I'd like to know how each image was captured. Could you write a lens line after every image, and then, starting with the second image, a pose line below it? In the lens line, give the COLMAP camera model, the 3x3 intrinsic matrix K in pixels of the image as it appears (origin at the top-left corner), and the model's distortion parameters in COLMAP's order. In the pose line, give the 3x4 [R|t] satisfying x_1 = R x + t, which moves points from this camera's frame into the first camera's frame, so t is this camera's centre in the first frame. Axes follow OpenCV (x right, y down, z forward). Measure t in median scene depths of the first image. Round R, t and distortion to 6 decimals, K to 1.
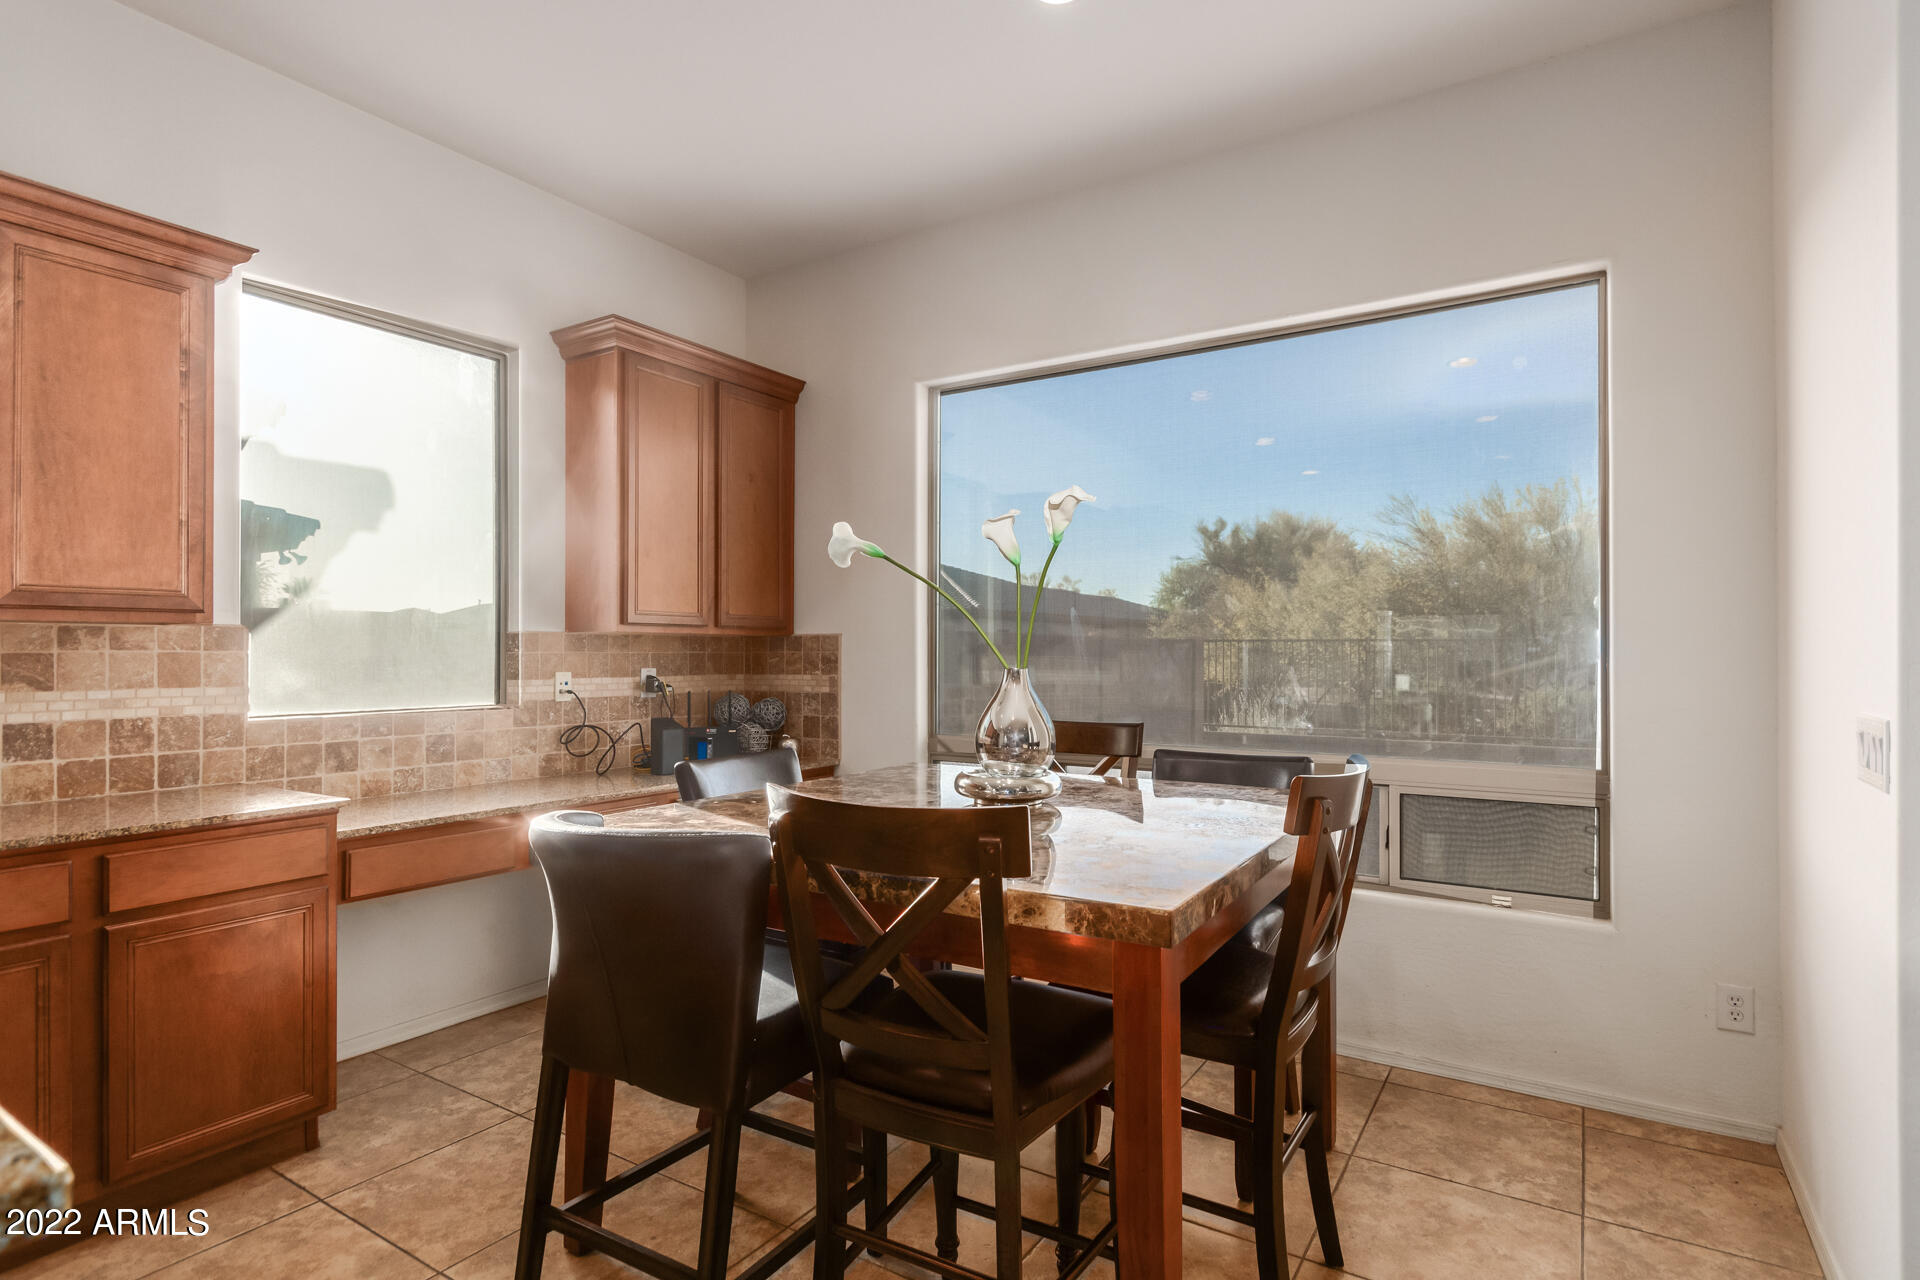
lens RADIAL K [[969.6, 0, 975.3], [0, 969.6, 647.0], [0, 0, 1]] dist [-0.000178, 0.000954]
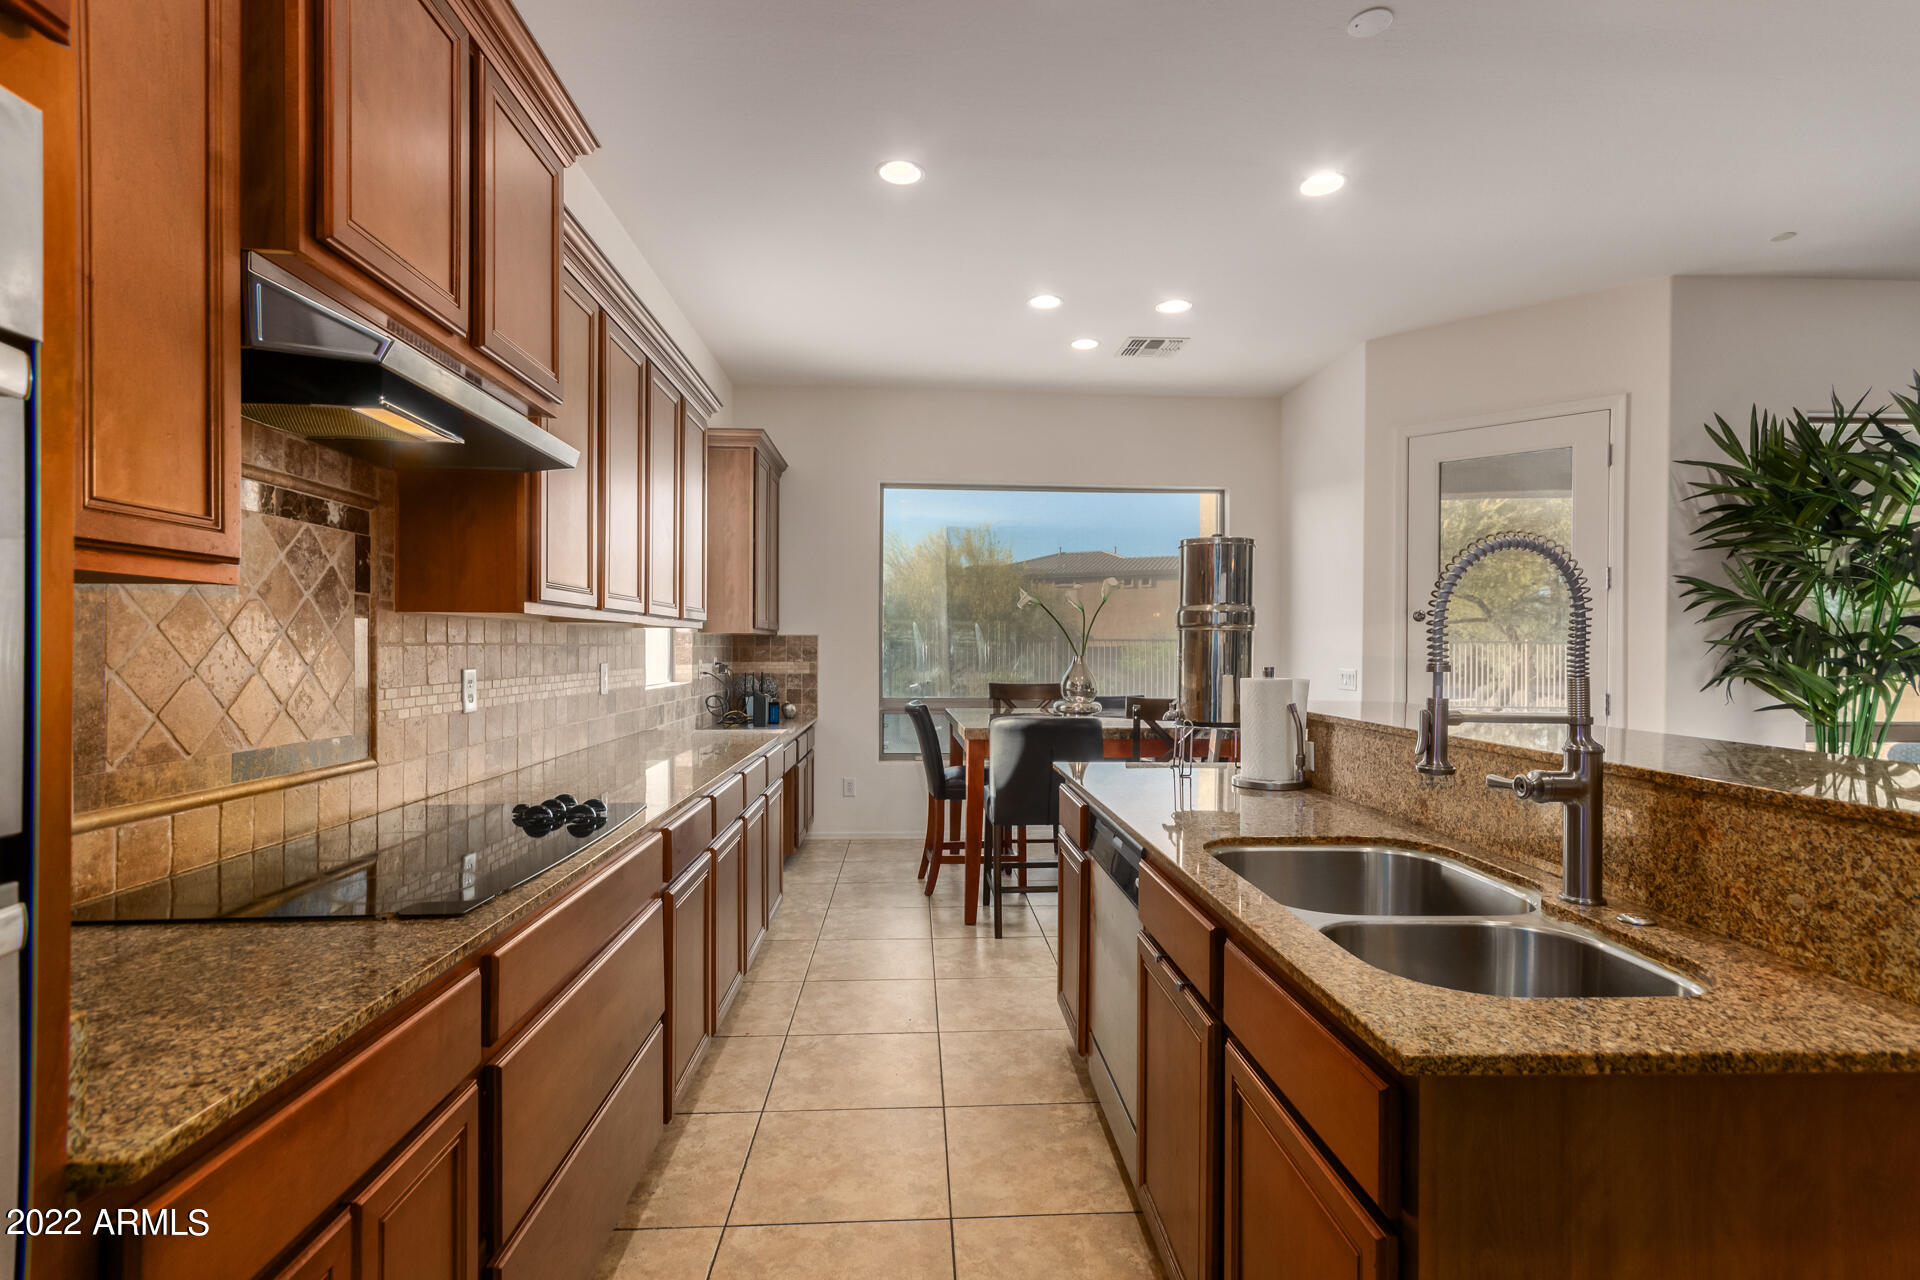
lens RADIAL K [[929.9, 0, 970.9], [0, 929.9, 649.8], [0, 0, 1]] dist [0.004905, 0.001586]
pose [[0.814013, 0.004553, 0.580828, -0.783130], [-0.009302, 0.999943, 0.005198, 0.000123], [-0.580772, -0.009634, 0.814010, -0.336227]]
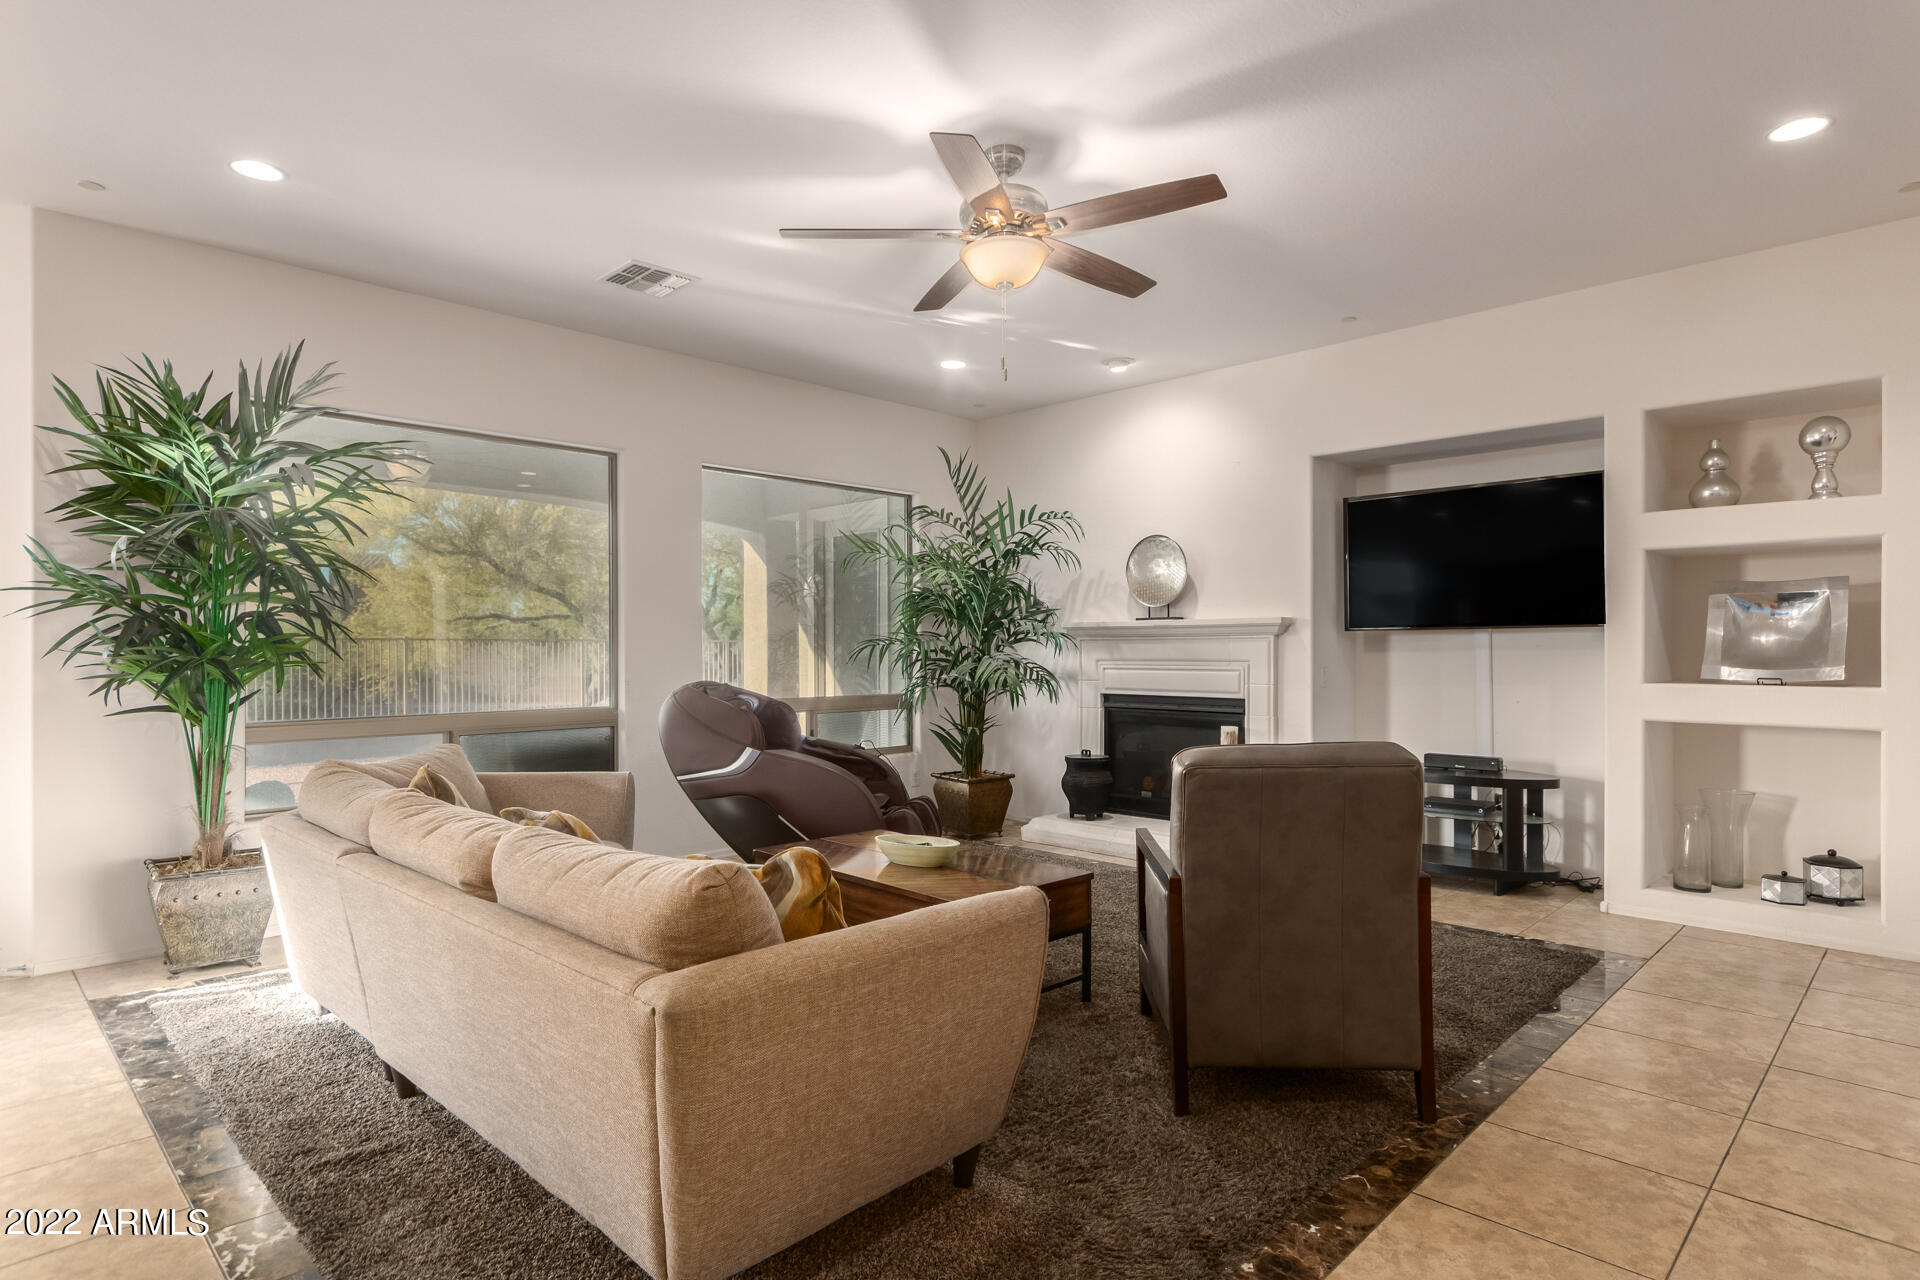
lens RADIAL K [[1027.7, 0, 973.9], [0, 1027.7, 653.5], [0, 0, 1]] dist [0.000796, 0.000456]
pose [[0.204490, -0.004080, 0.978860, -0.331734], [-0.003322, 0.999983, 0.004862, -0.003469], [-0.978863, -0.004246, 0.204473, -0.986989]]
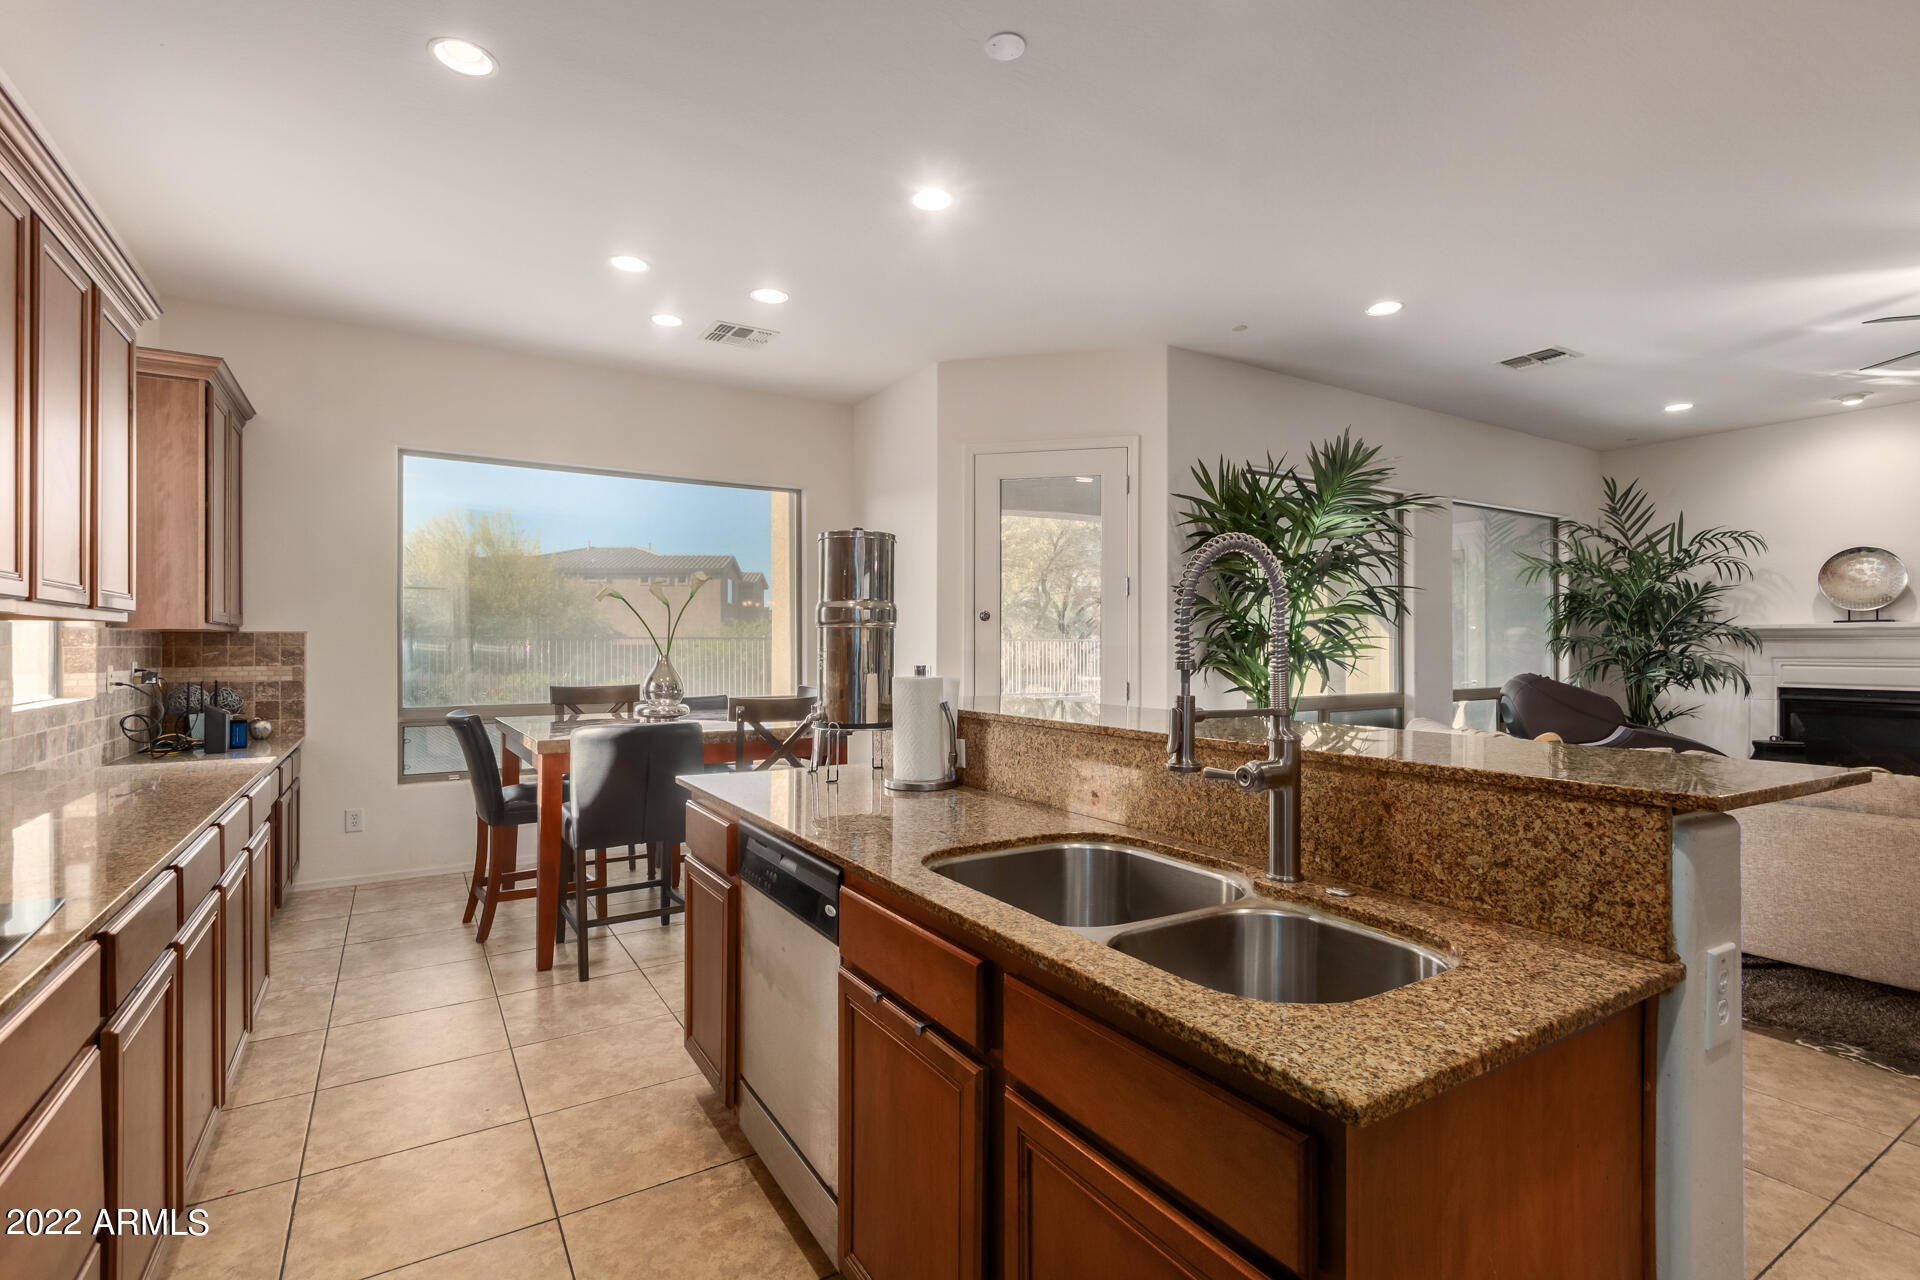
lens RADIAL K [[890.1, 0, 972.4], [0, 890.1, 642.8], [0, 0, 1]] dist [0.005162, 0.000695]
pose [[0.429221, 0.005228, 0.903184, -0.775309], [-0.004873, 0.999982, -0.003473, 0.000277], [-0.903186, -0.002911, 0.429239, -0.230641]]
